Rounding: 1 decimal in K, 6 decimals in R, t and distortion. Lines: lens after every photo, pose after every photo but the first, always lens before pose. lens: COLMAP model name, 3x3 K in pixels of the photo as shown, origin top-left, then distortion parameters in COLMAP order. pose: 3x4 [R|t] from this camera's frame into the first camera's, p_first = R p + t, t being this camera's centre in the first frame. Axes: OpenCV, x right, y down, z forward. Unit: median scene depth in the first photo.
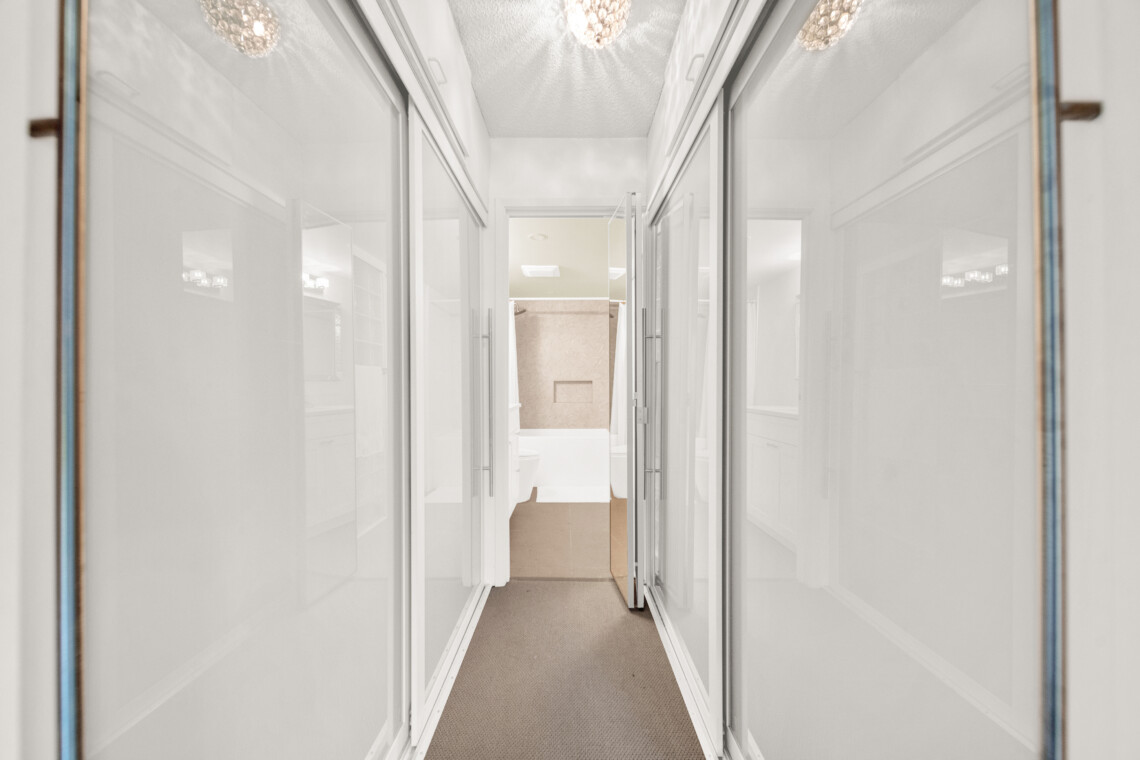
lens RADIAL K [[404.2, 0, 566.6], [0, 404.2, 378.5], [0, 0, 1]] dist [-0.001699, -0.000287]
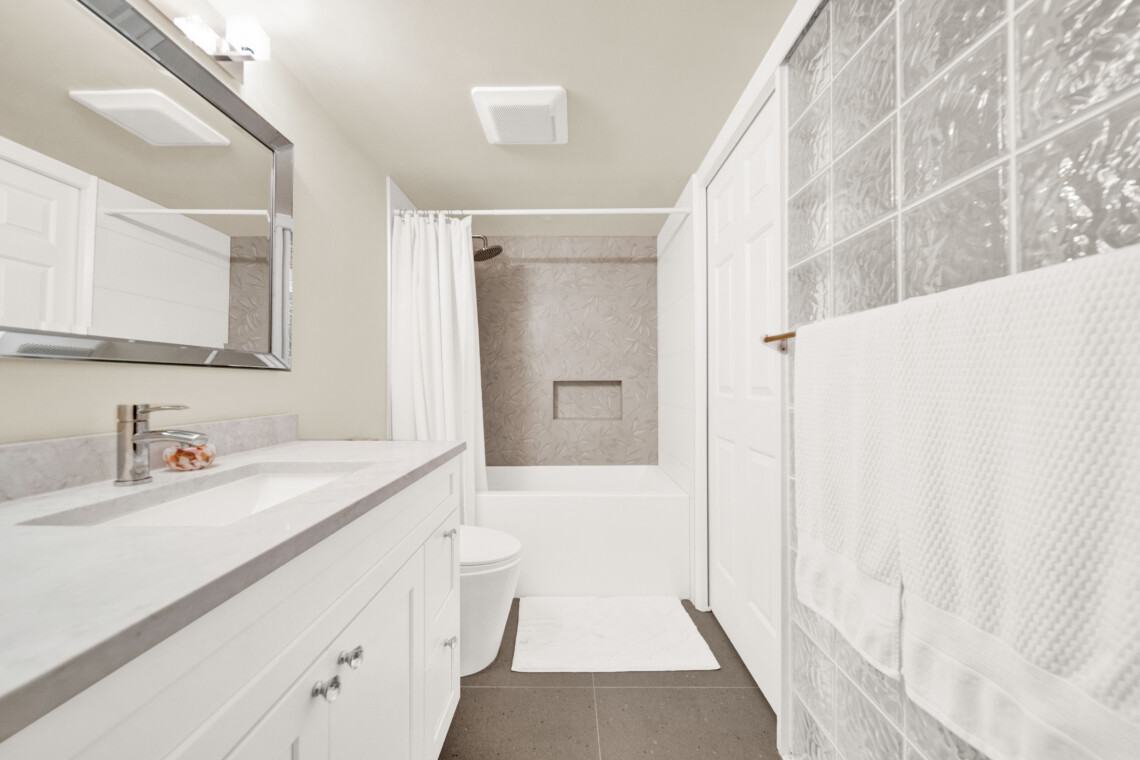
lens RADIAL K [[404.2, 0, 566.6], [0, 404.2, 378.5], [0, 0, 1]] dist [-0.001699, -0.000287]
pose [[0.999999, -0.001207, 0.001206, -0.014010], [0.001204, 0.999997, 0.002157, 0.001272], [-0.001208, -0.002156, 0.999997, 0.435661]]
